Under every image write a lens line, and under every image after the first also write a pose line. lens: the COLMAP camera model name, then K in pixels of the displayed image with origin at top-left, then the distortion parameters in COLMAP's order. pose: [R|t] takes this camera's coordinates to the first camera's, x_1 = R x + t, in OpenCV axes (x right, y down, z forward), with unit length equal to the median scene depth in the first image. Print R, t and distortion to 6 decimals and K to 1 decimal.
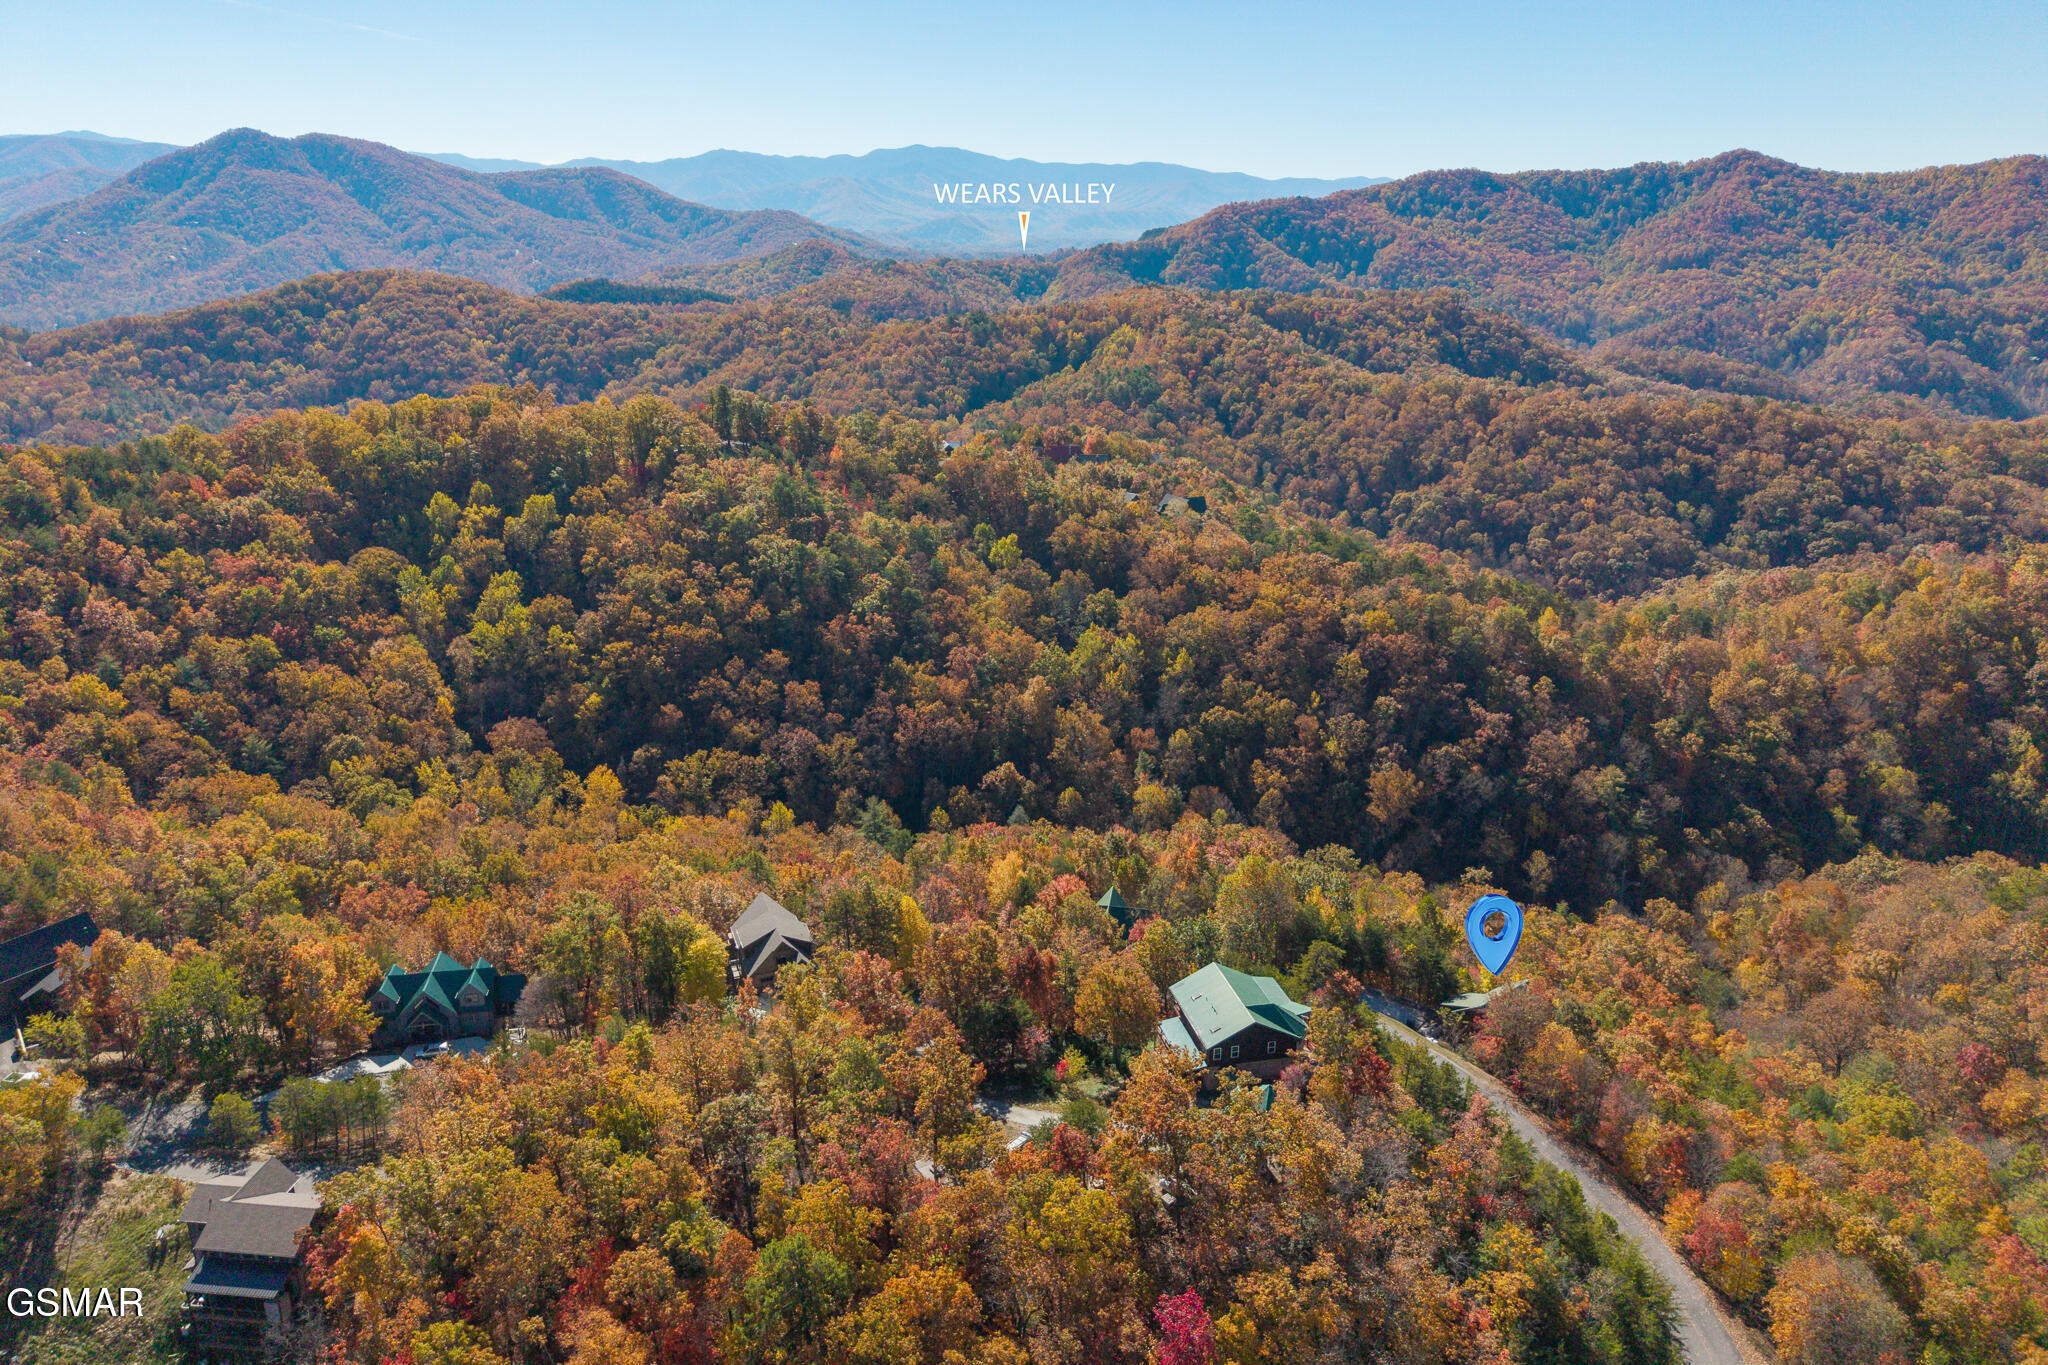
lens RADIAL K [[1435.3, 0, 1016.5], [0, 1435.3, 671.4], [0, 0, 1]] dist [0.009850, 0.007845]
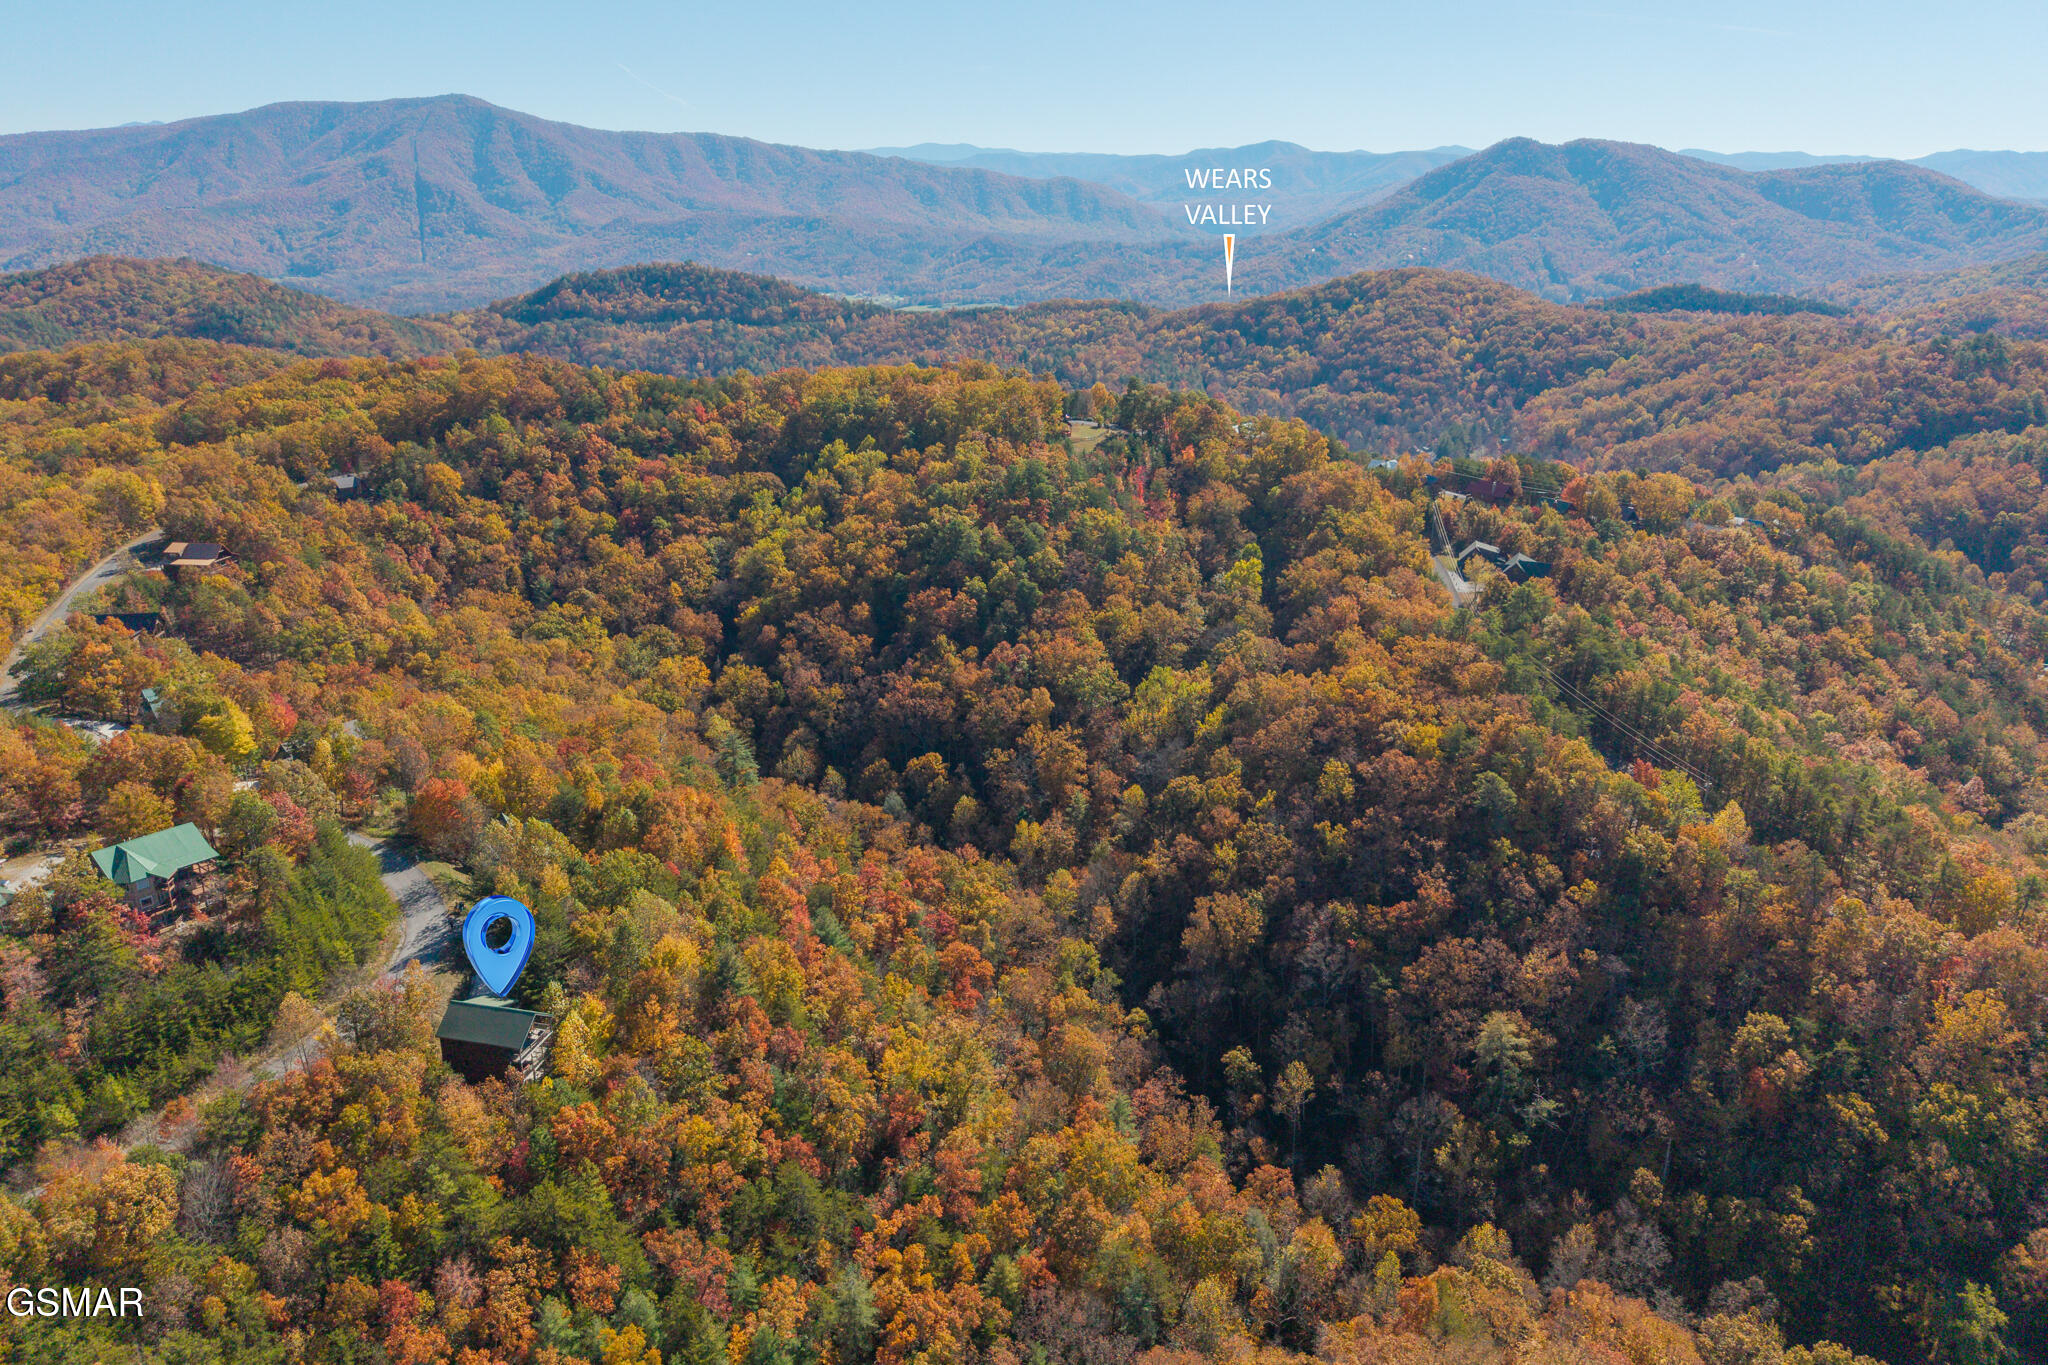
lens RADIAL K [[1435.3, 0, 1016.3], [0, 1435.3, 694.9], [0, 0, 1]] dist [0.009850, 0.007845]
pose [[0.621187, 0.243352, -0.744920, 0.195694], [-0.235071, 0.964653, 0.119109, -0.027837], [0.747575, 0.101120, 0.656435, 0.099284]]
